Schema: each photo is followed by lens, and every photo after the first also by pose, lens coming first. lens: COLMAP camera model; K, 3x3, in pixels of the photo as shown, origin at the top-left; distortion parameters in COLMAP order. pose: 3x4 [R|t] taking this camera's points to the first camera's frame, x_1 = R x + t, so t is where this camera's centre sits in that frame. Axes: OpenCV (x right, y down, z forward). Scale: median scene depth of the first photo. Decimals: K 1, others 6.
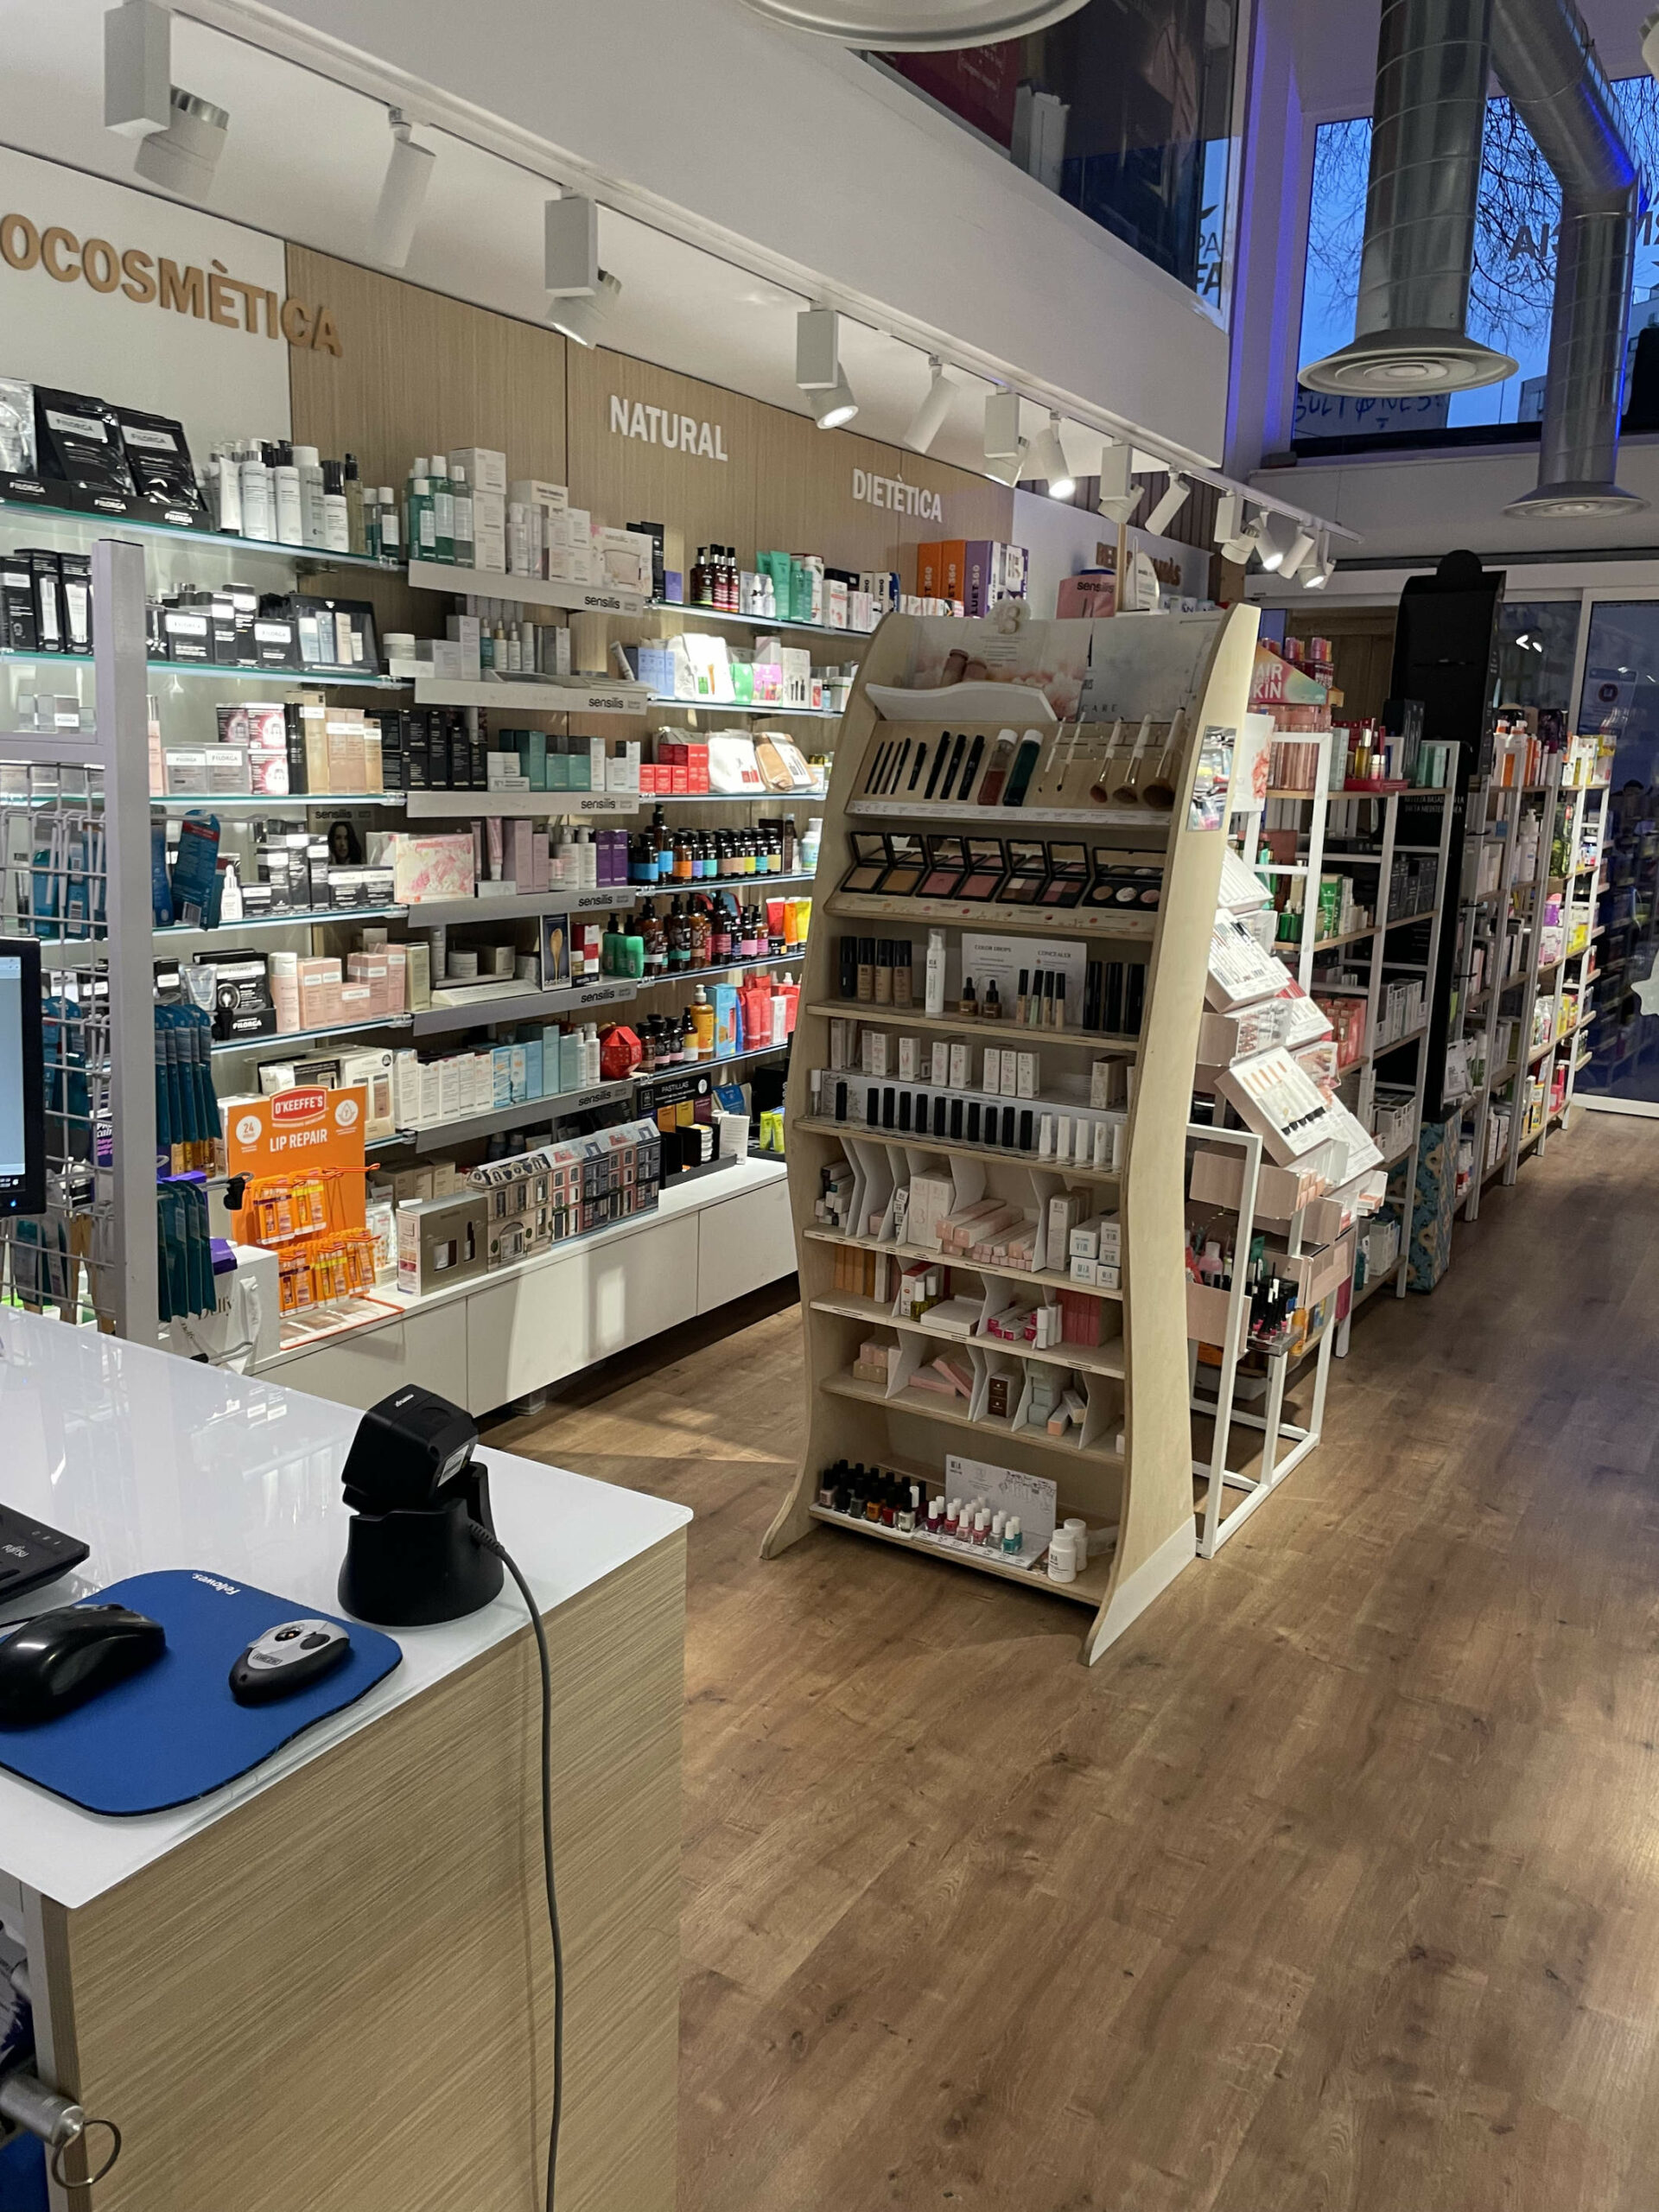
lens RADIAL K [[1676.3, 0, 846.8], [0, 1676.3, 1094.2], [0, 0, 1]] dist [0.089523, -0.125907]
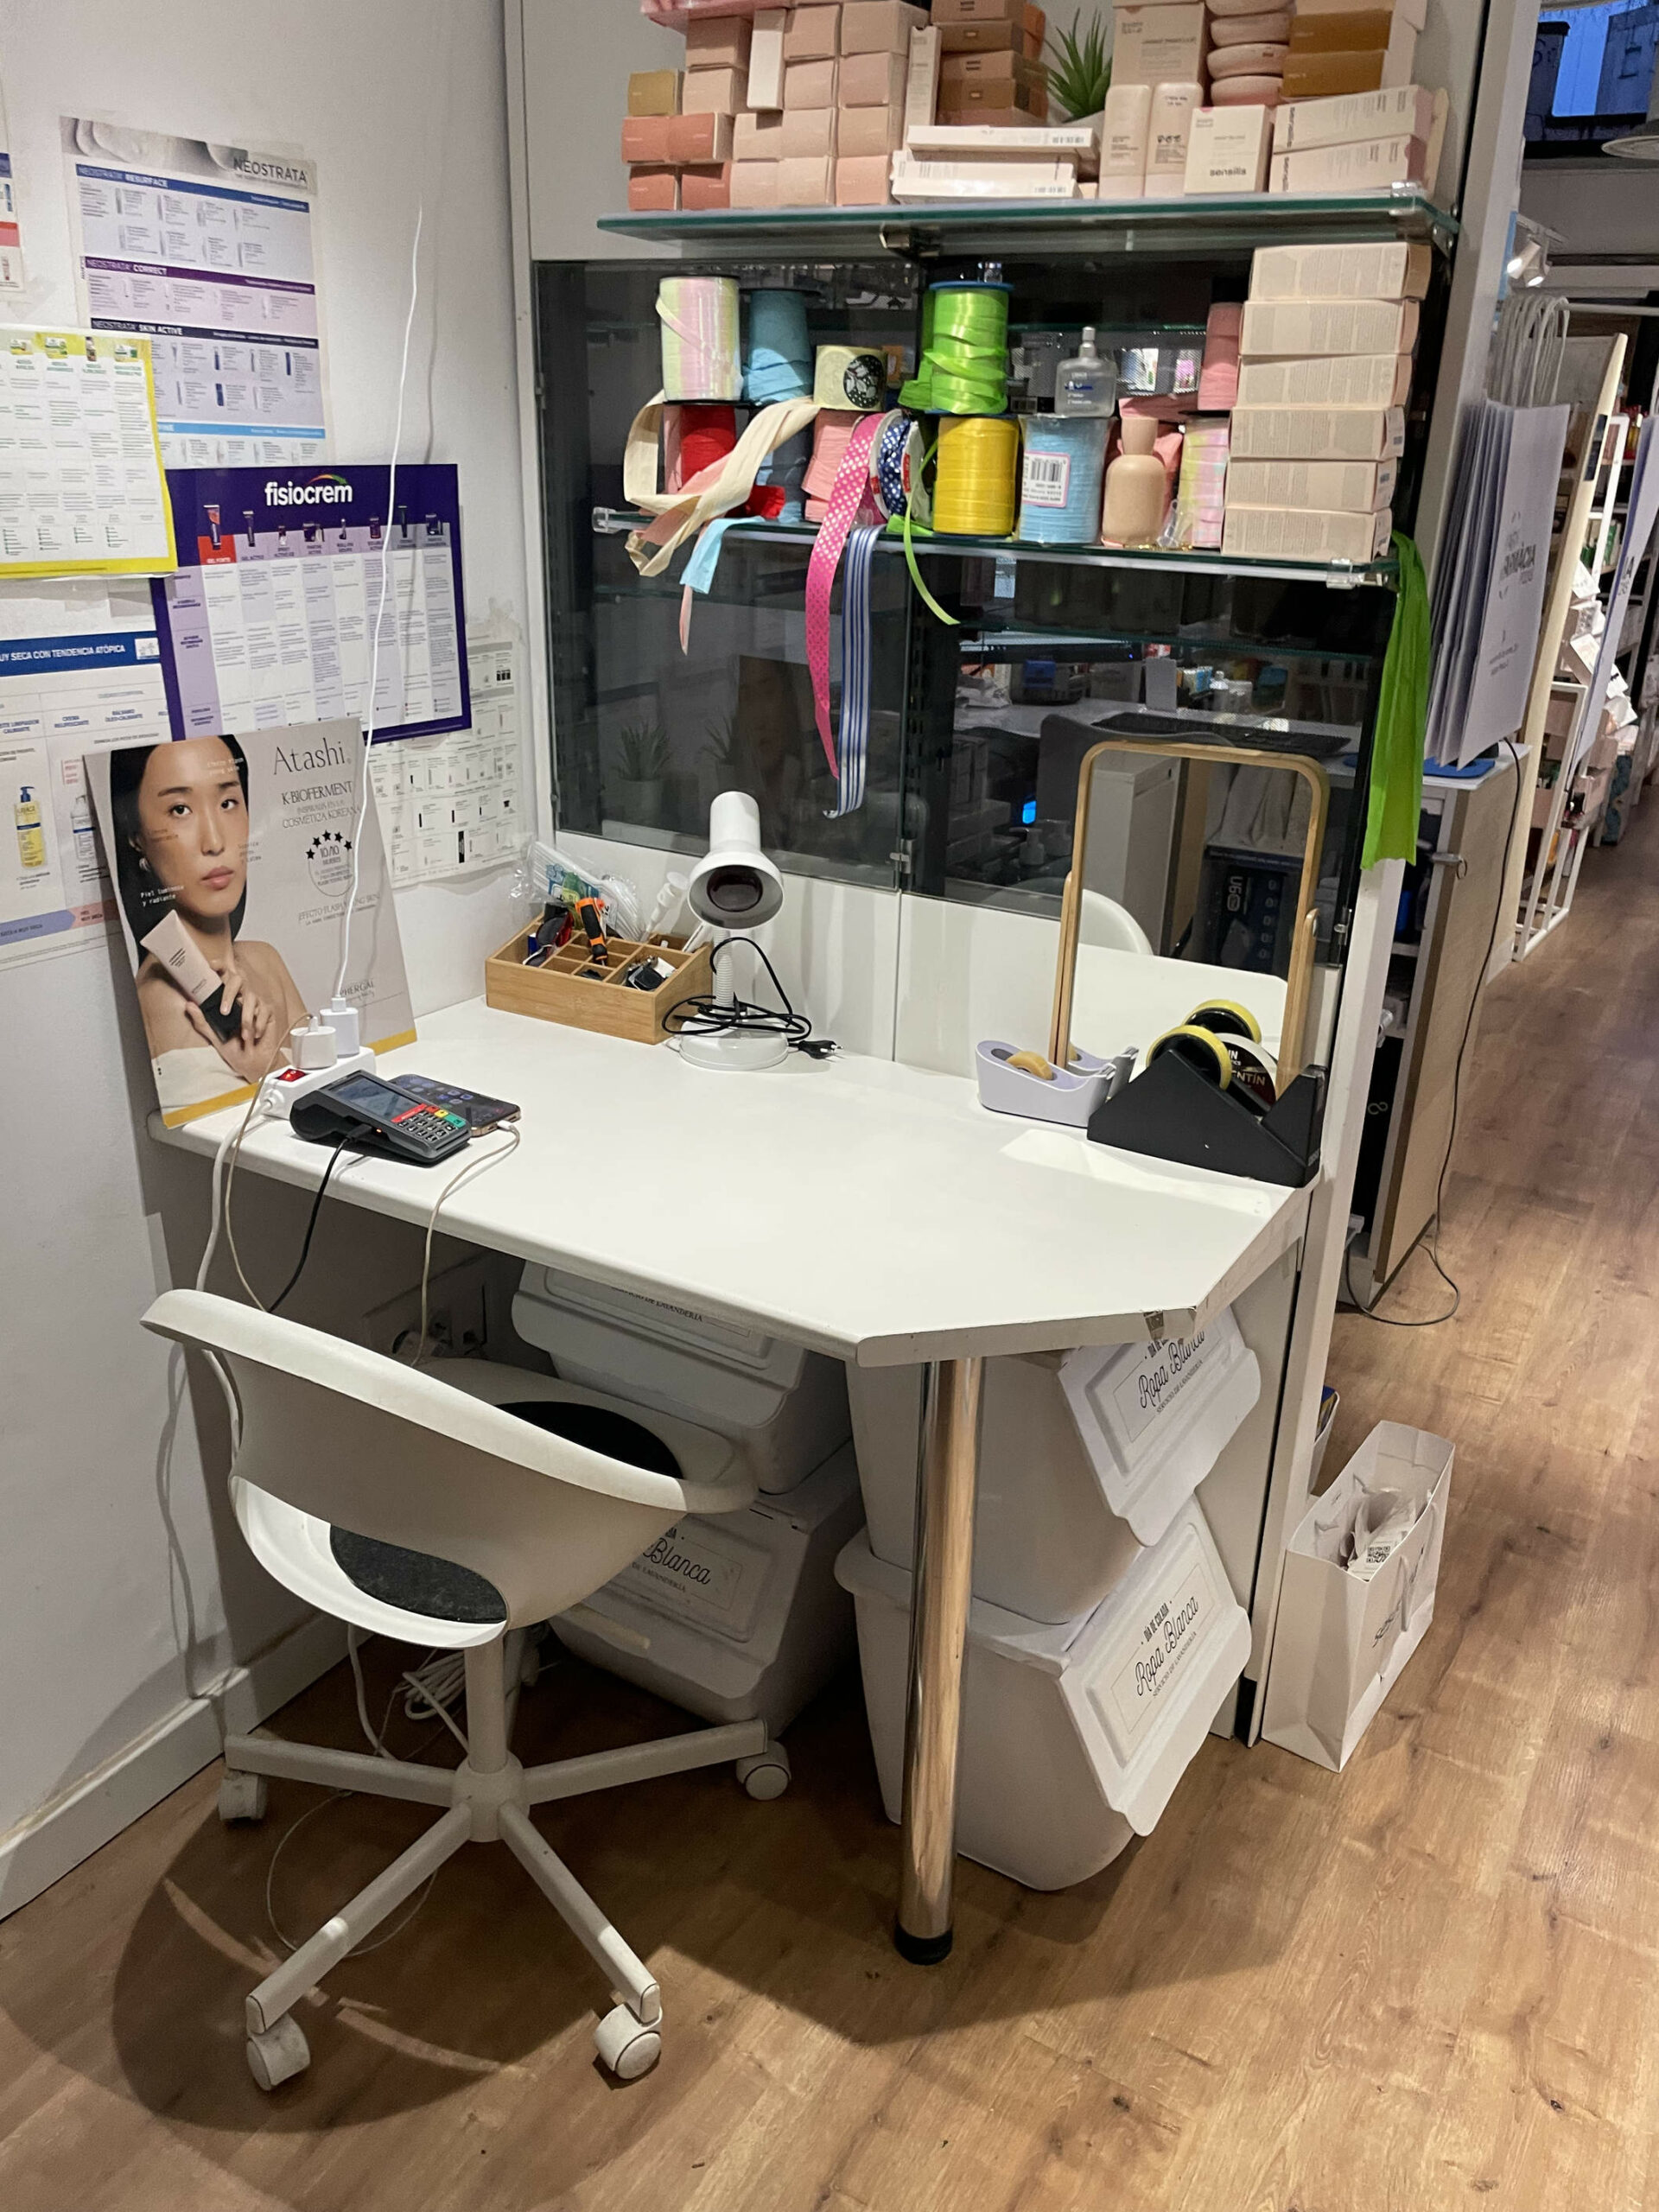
lens RADIAL K [[1676.6, 0, 860.8], [0, 1676.6, 1109.2], [0, 0, 1]] dist [0.093027, -0.127943]
pose [[0.999984, 0.004911, 0.002932, -0.351800], [-0.005363, 0.983258, 0.182141, 0.101580], [-0.001989, -0.182154, 0.983268, -0.516709]]
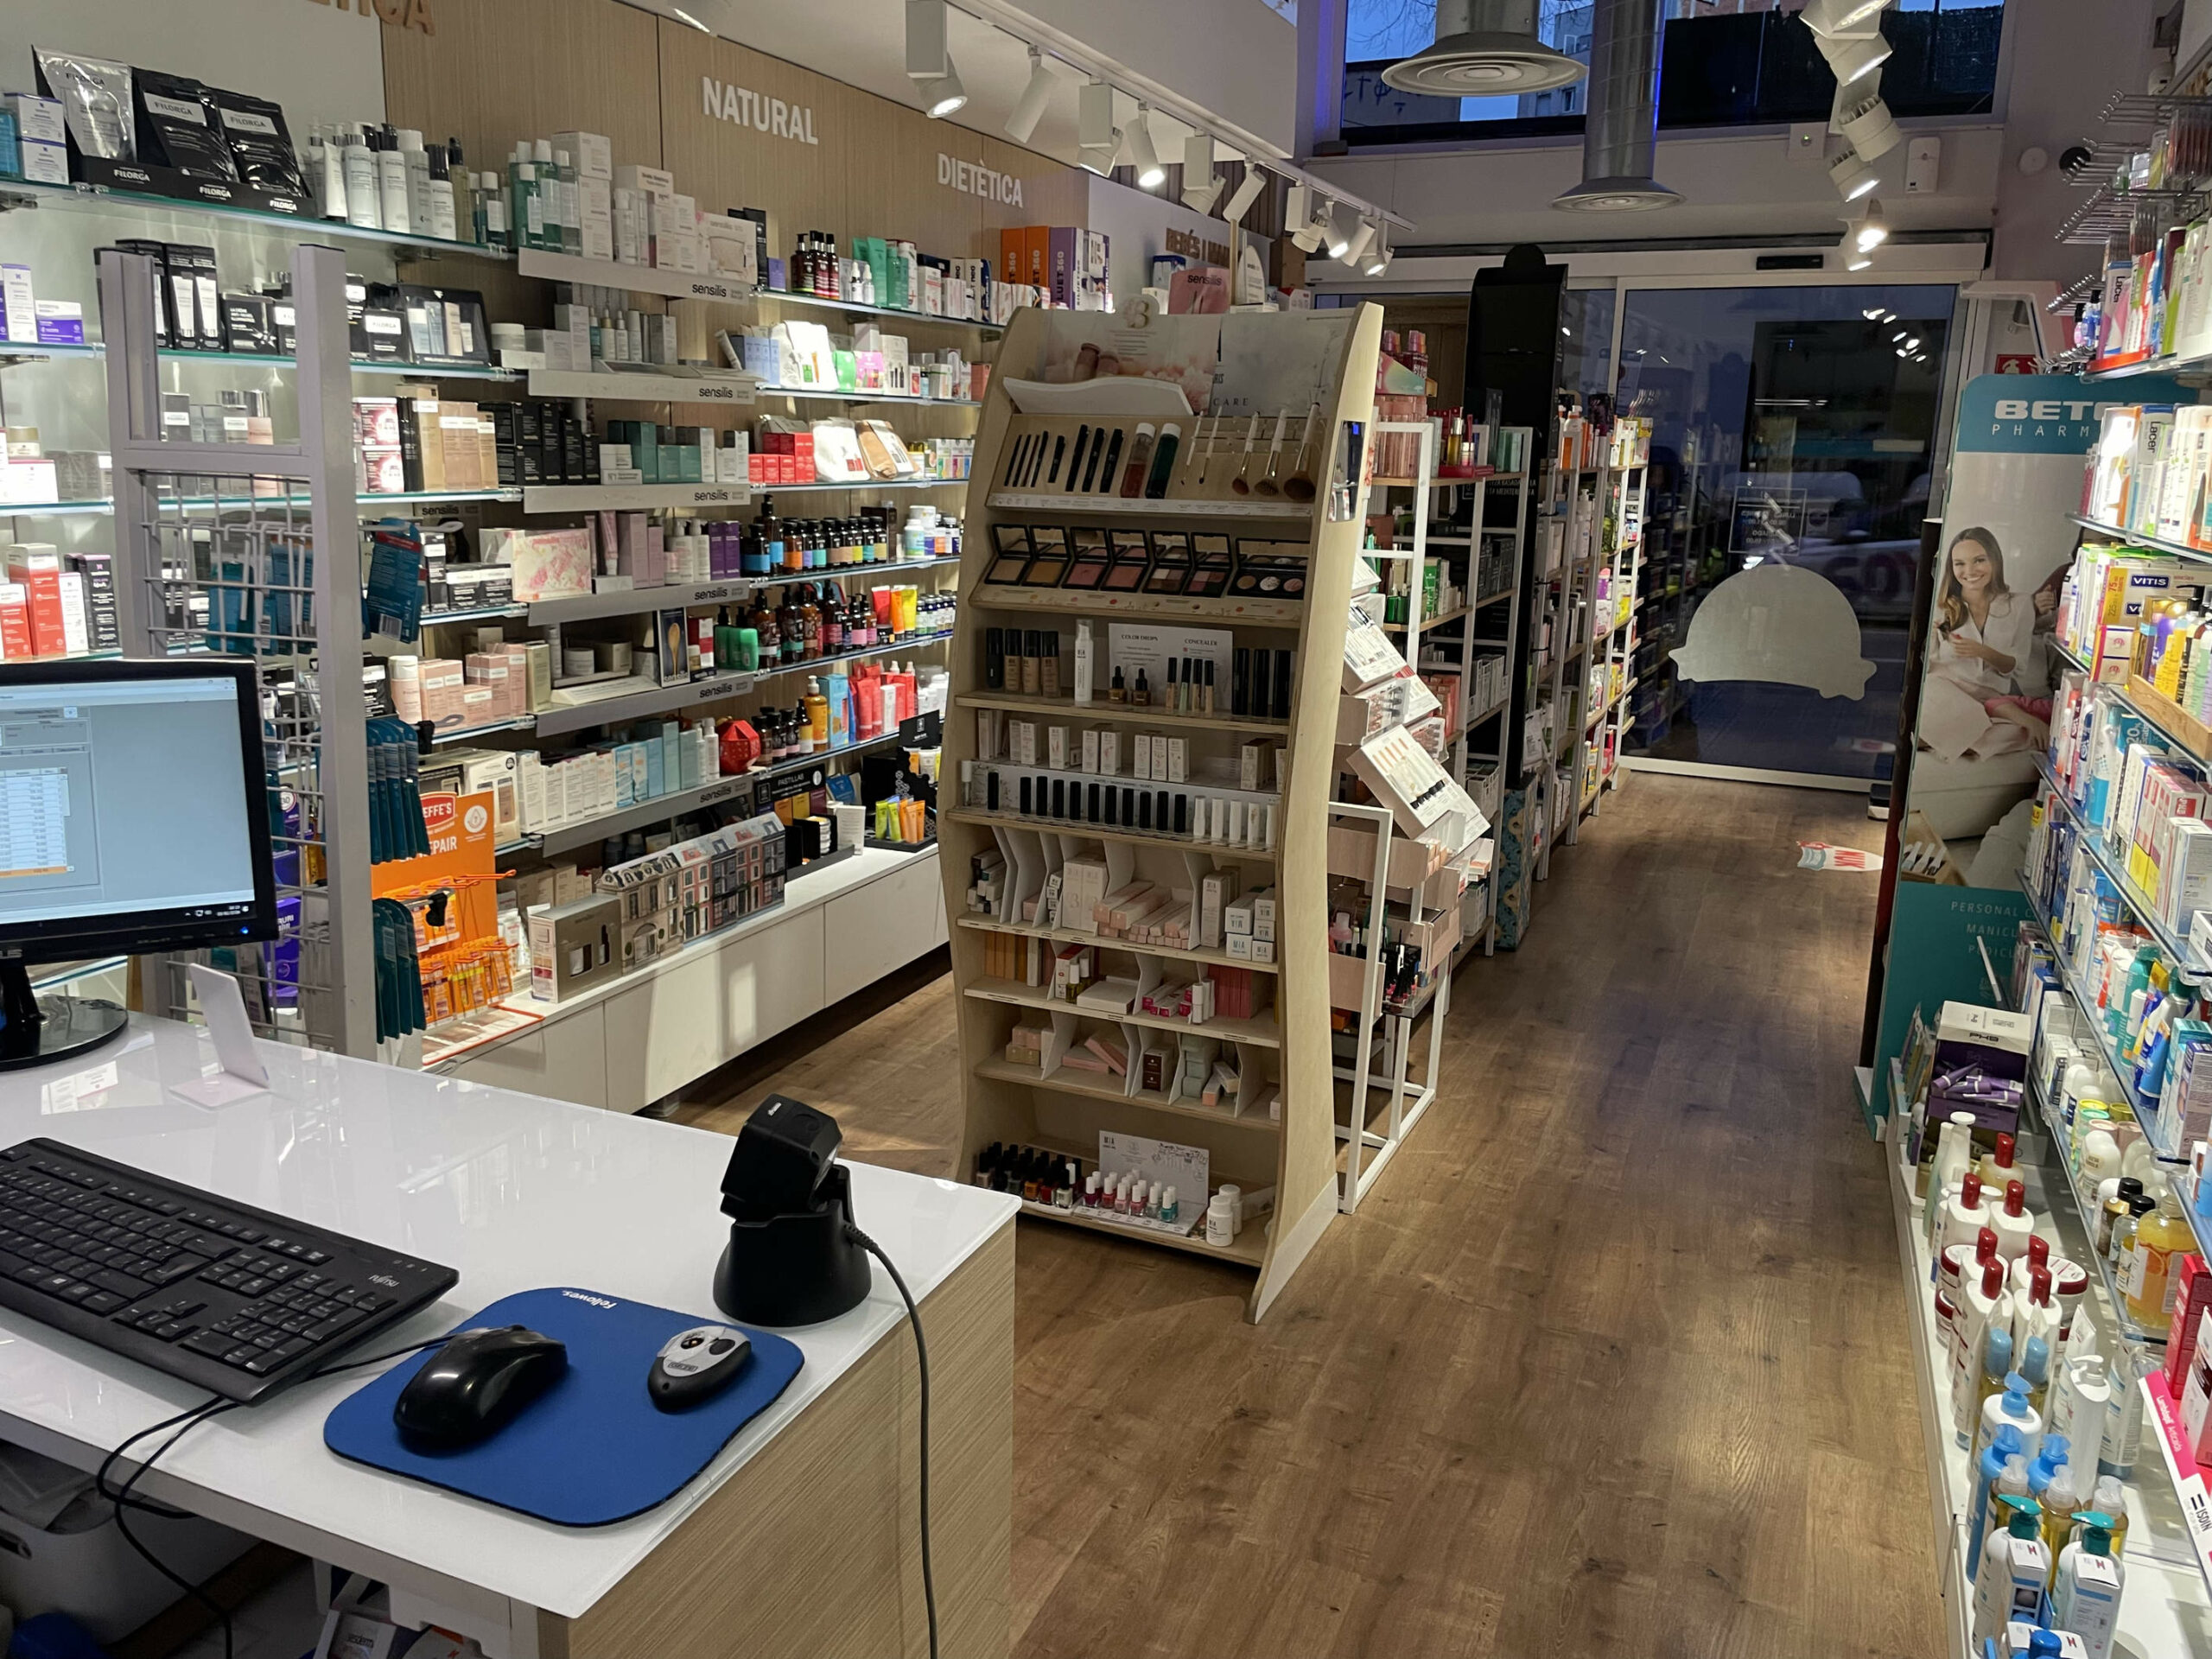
lens RADIAL K [[1676.6, 0, 1110.2], [0, 1676.6, 799.6], [0, 0, 1]] dist [0.093027, -0.127943]
pose [[0.990828, -0.034010, 0.130783, -0.052019], [0.031841, 0.999319, 0.018641, -0.005683], [-0.131327, -0.014306, 0.991236, -0.012766]]
